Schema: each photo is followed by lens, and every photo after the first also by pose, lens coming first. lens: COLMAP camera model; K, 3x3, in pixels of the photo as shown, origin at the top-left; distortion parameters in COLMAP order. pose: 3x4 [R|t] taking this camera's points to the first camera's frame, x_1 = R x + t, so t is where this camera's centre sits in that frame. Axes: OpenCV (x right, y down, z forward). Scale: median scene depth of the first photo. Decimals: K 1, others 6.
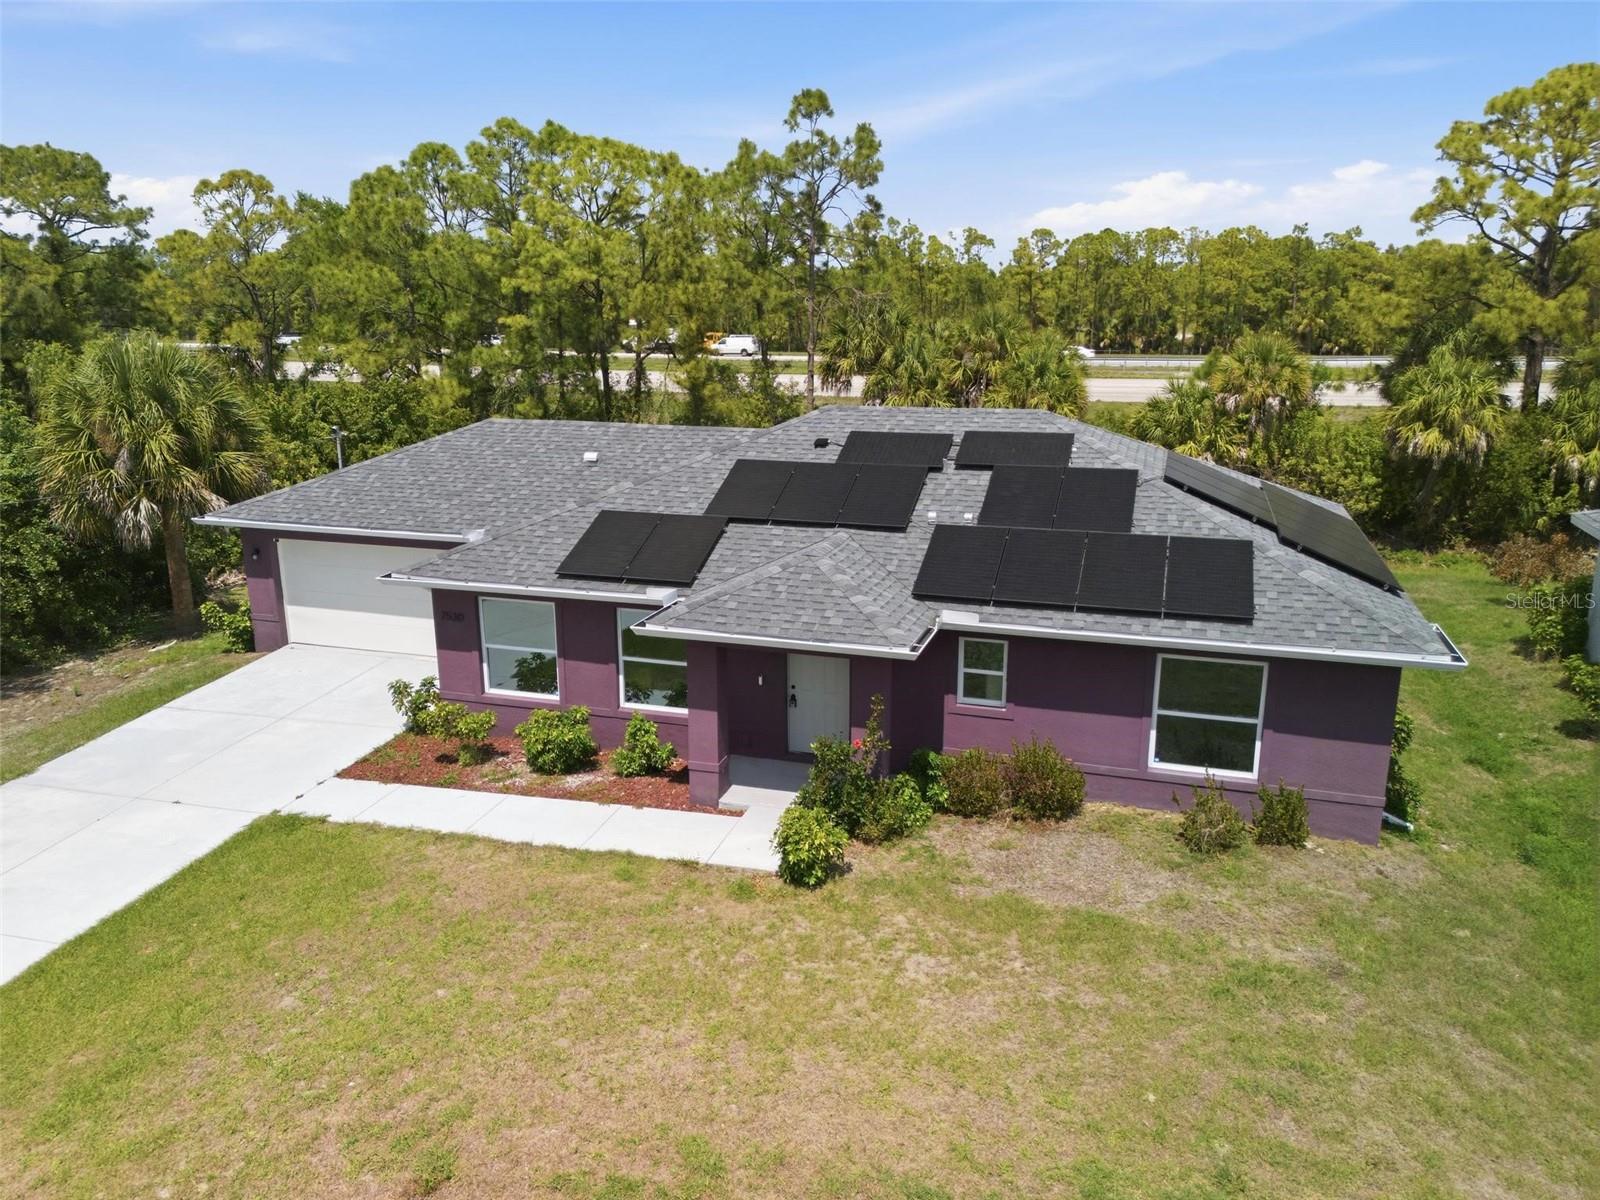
lens RADIAL K [[1137.6, 0, 798.0], [0, 1137.6, 562.2], [0, 0, 1]] dist [0.030126, -0.002158]
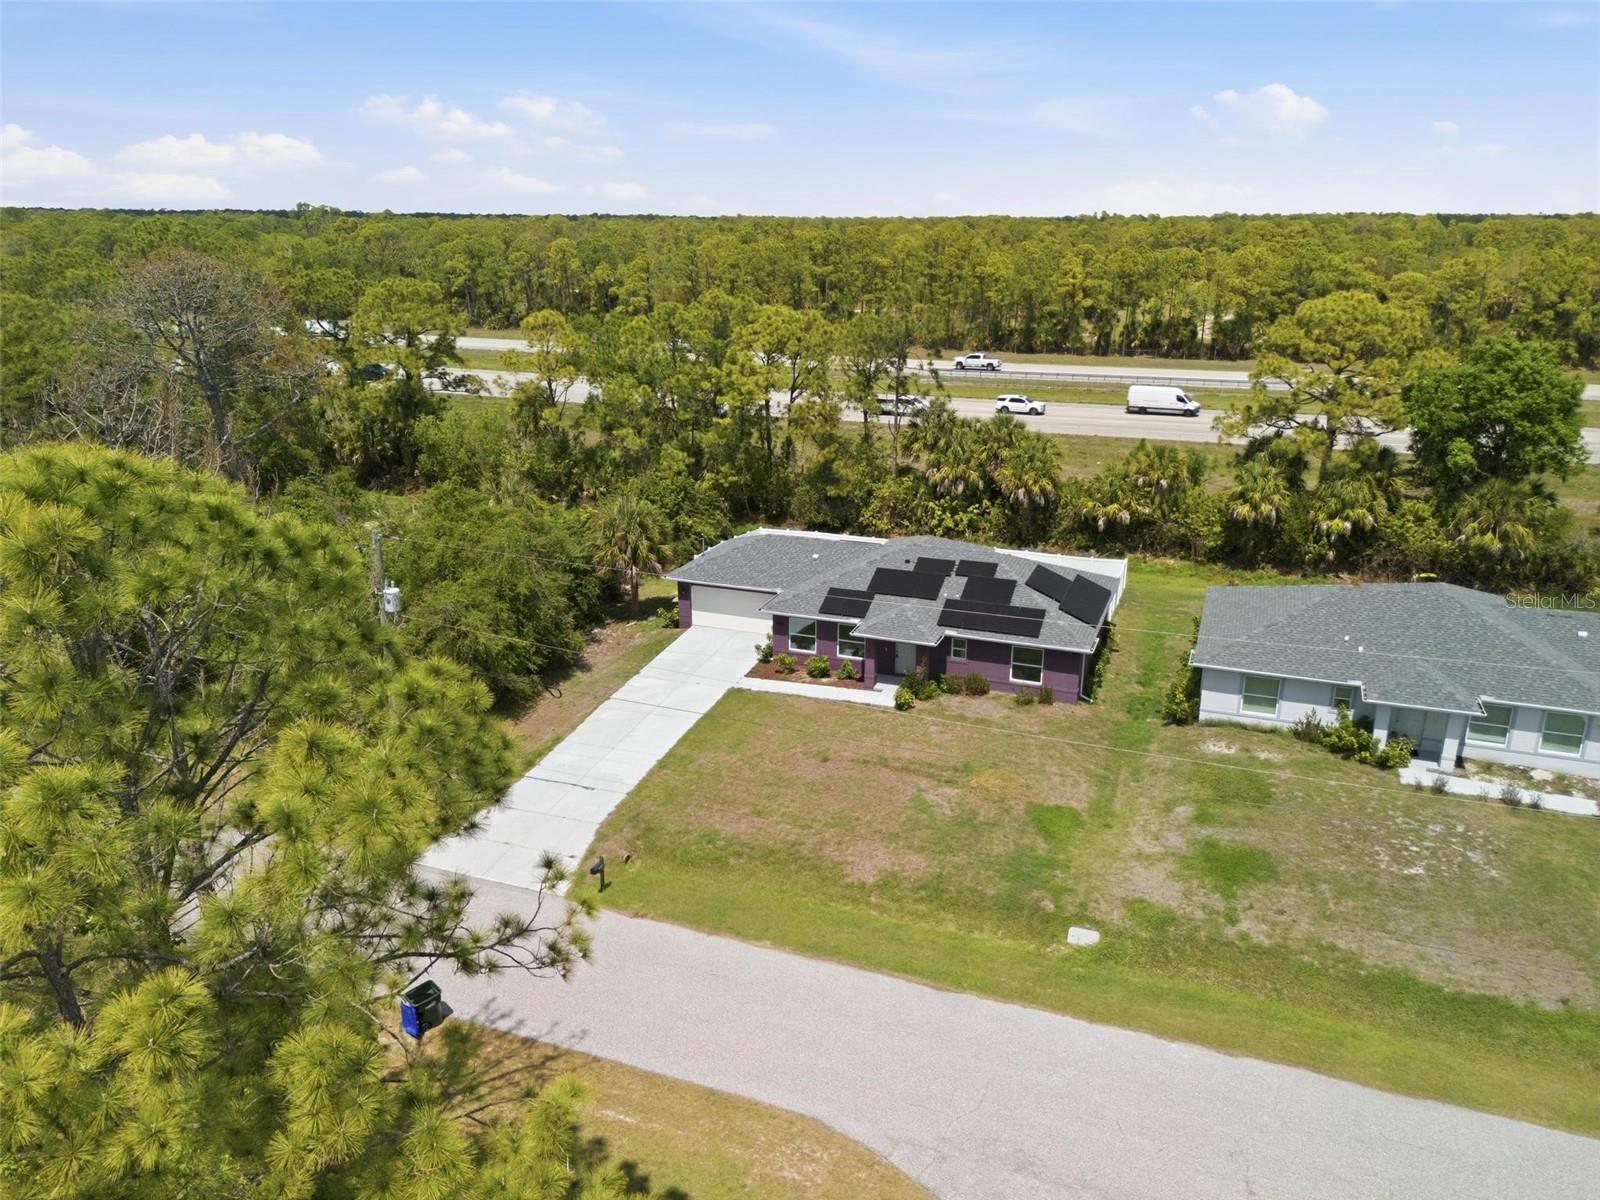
lens RADIAL K [[1137.6, 0, 798.0], [0, 1137.6, 562.2], [0, 0, 1]] dist [0.030126, -0.002158]
pose [[0.998252, 0.020888, -0.055284, -0.101935], [-0.017370, 0.997838, 0.063377, -0.303240], [0.056488, -0.062306, 0.996457, -1.941959]]
